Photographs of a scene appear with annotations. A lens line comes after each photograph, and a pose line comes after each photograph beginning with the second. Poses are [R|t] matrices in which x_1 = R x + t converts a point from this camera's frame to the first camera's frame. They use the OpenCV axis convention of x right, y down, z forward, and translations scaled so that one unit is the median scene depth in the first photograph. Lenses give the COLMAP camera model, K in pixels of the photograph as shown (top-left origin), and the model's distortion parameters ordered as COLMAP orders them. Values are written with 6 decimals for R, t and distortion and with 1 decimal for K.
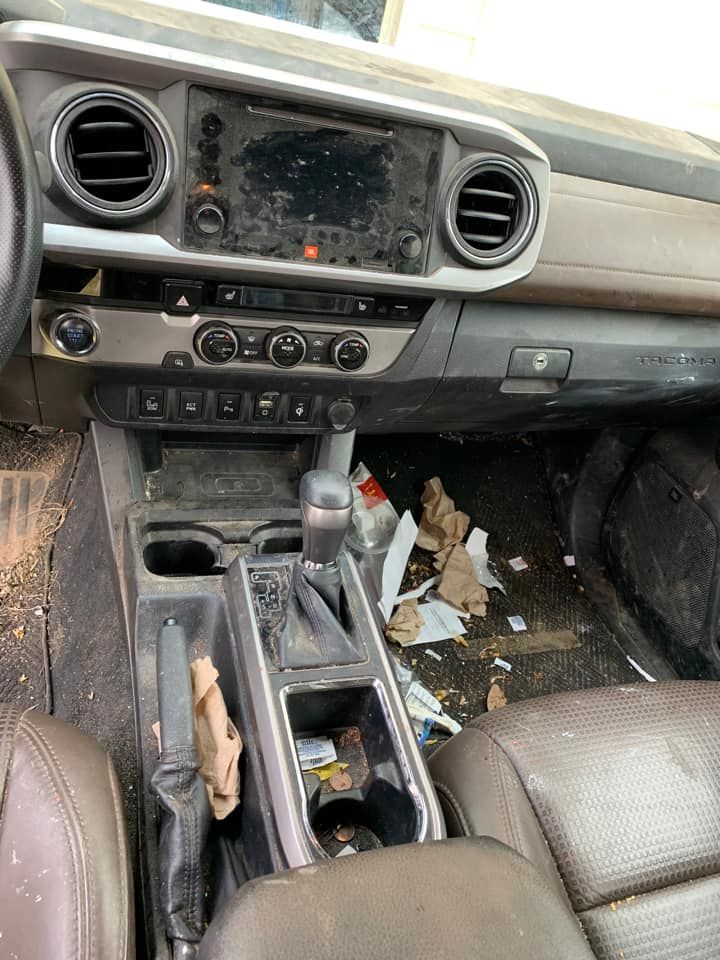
lens RADIAL K [[764.1, 0, 360.0], [0, 764.1, 480.0], [0, 0, 1]] dist [0.145385, -0.170549]
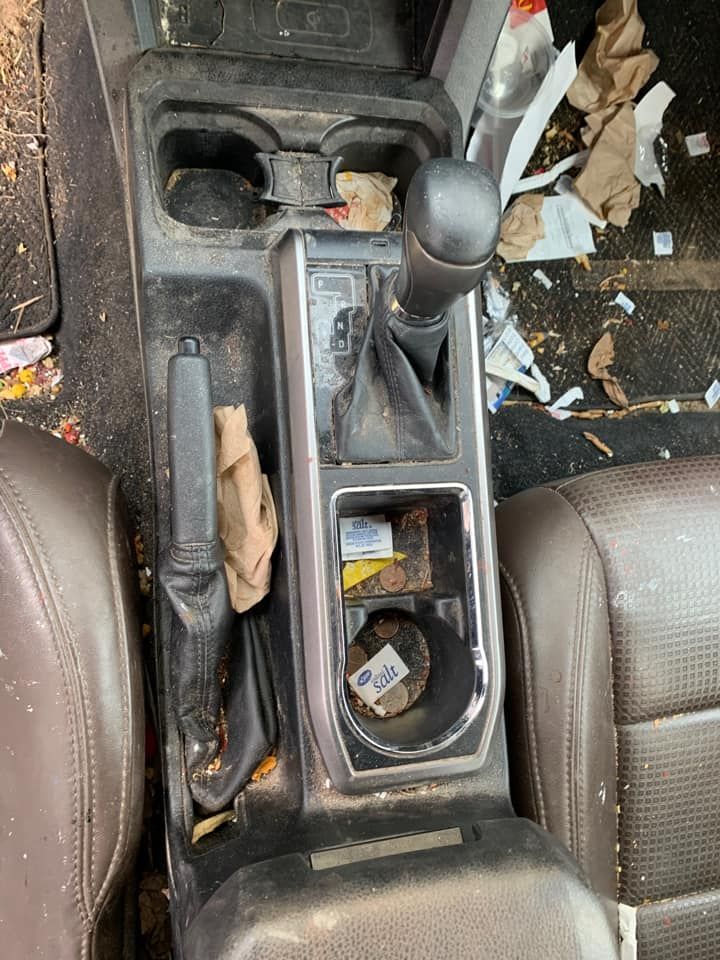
lens RADIAL K [[762.4, 0, 364.1], [0, 762.4, 474.1], [0, 0, 1]] dist [0.004323, 0.014750]
pose [[0.980430, 0.196773, 0.006172, -0.051558], [-0.146221, 0.706844, 0.692092, -0.152977], [0.131822, -0.679450, 0.721783, 0.316411]]
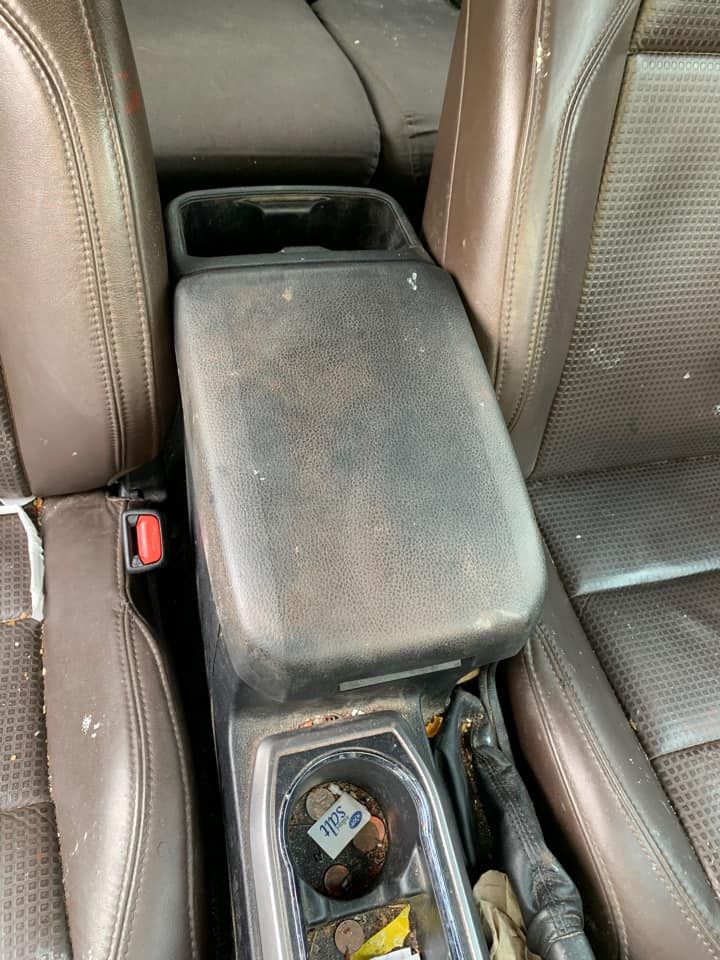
lens RADIAL K [[762.4, 0, 364.1], [0, 762.4, 474.1], [0, 0, 1]] dist [0.004323, 0.014750]
pose [[-0.923562, -0.222794, -0.312085, 0.190546], [-0.286586, -0.139681, 0.947818, -0.169483], [-0.254760, 0.964807, 0.065154, 0.327143]]
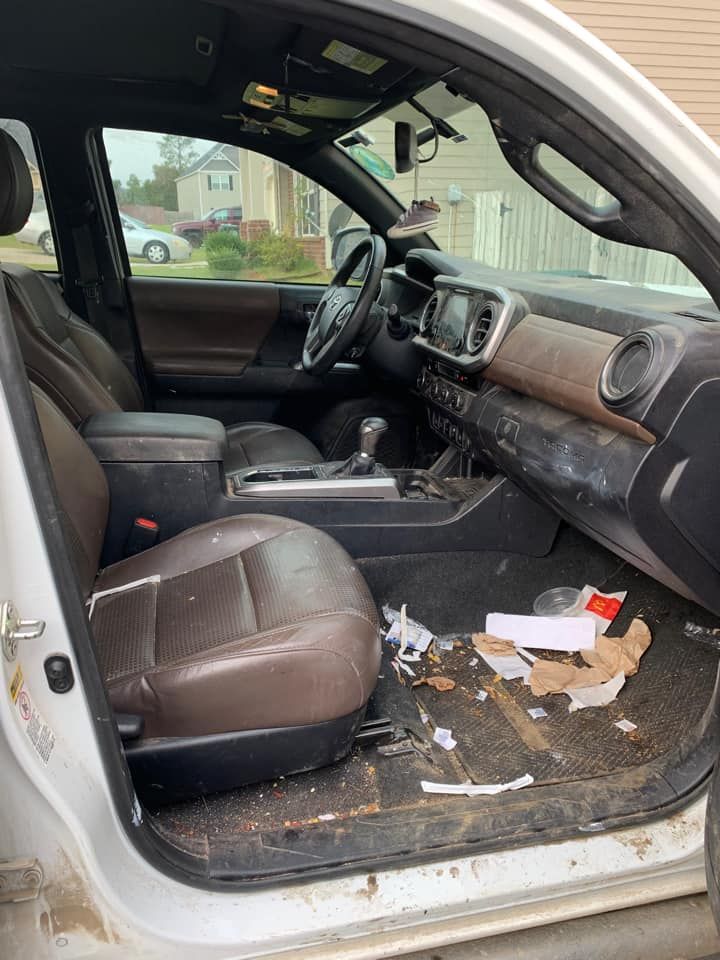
lens RADIAL K [[764.1, 0, 360.0], [0, 764.1, 480.0], [0, 0, 1]] dist [0.145385, -0.170549]
pose [[-0.044731, 0.083865, -0.995473, 1.524132], [-0.593393, 0.799404, 0.094011, -0.036122], [0.803669, 0.594912, 0.014007, 0.698558]]
